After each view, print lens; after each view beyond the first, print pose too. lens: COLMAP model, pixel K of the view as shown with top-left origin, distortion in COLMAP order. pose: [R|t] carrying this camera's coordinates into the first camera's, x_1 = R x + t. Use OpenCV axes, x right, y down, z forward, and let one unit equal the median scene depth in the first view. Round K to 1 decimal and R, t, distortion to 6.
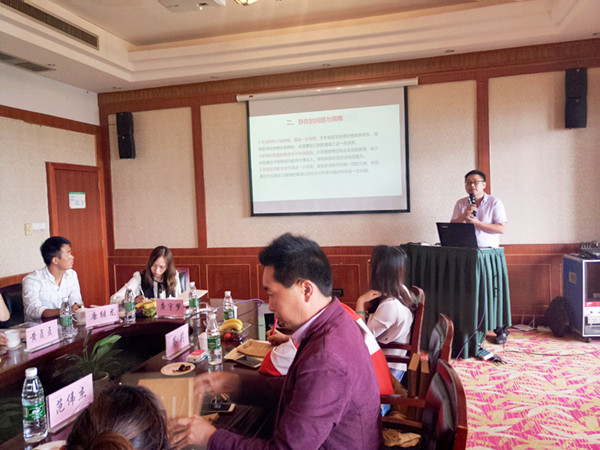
lens RADIAL K [[470.8, 0, 299.5], [0, 470.8, 213.1], [0, 0, 1]] dist [0.005608, 0.008688]
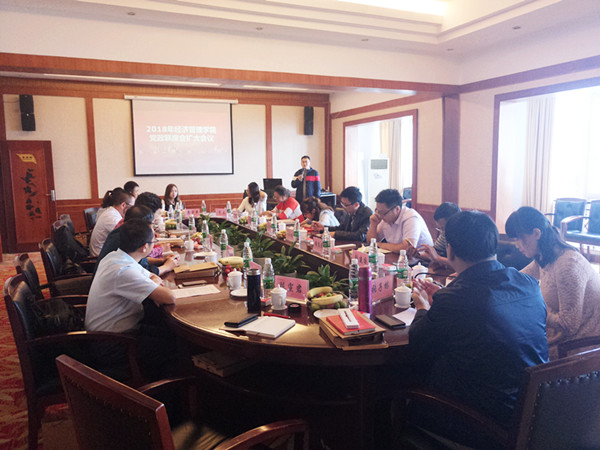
lens RADIAL K [[535.7, 0, 300.3], [0, 535.7, 193.0], [0, 0, 1]] dist [0.082425, 0.003894]
pose [[0.773184, -0.005794, 0.634156, -0.928915], [0.006379, 0.999979, 0.001360, 0.072449], [-0.634150, 0.002993, 0.773204, -0.791278]]
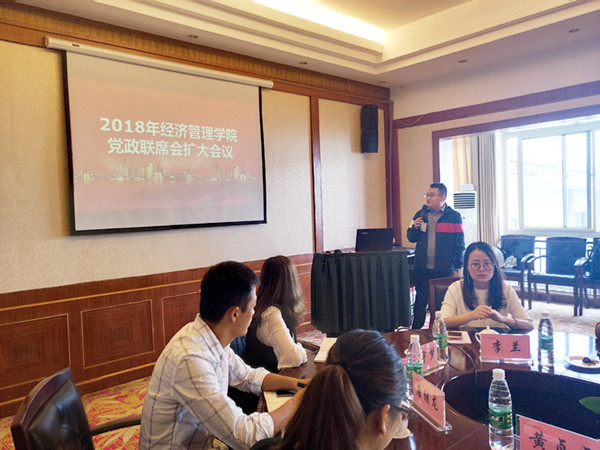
lens RADIAL K [[470.8, 0, 299.5], [0, 470.8, 213.1], [0, 0, 1]] dist [0.005608, 0.008688]
pose [[0.546396, 0.006744, 0.837499, -0.544791], [0.043381, 0.998397, -0.036342, 0.016254], [-0.836402, 0.056189, 0.545228, 0.480908]]
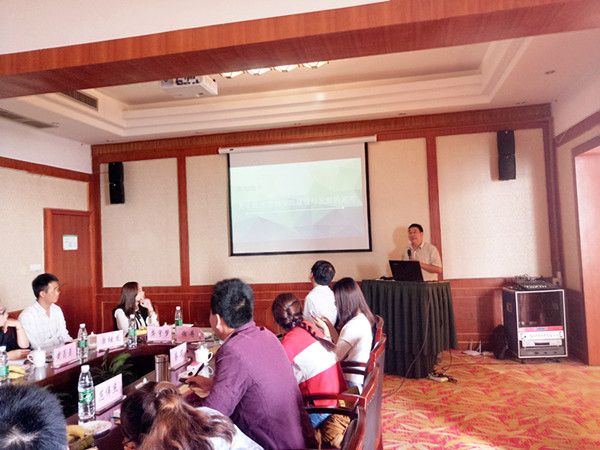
lens RADIAL K [[470.8, 0, 299.5], [0, 470.8, 213.1], [0, 0, 1]] dist [0.005608, 0.008688]
pose [[0.998560, -0.001801, 0.053613, -0.001120], [0.006257, 0.996525, -0.083064, -0.000978], [-0.053277, 0.083280, 0.995101, -0.140527]]
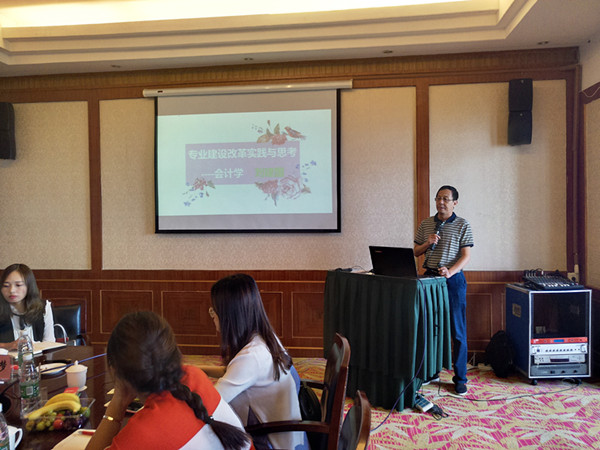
lens RADIAL K [[470.8, 0, 299.5], [0, 470.8, 213.1], [0, 0, 1]] dist [0.005608, 0.008688]
pose [[0.991007, 0.027065, 0.131048, 0.047145], [-0.022192, 0.999012, -0.038504, -0.002527], [-0.131961, 0.035249, 0.990628, 0.156995]]
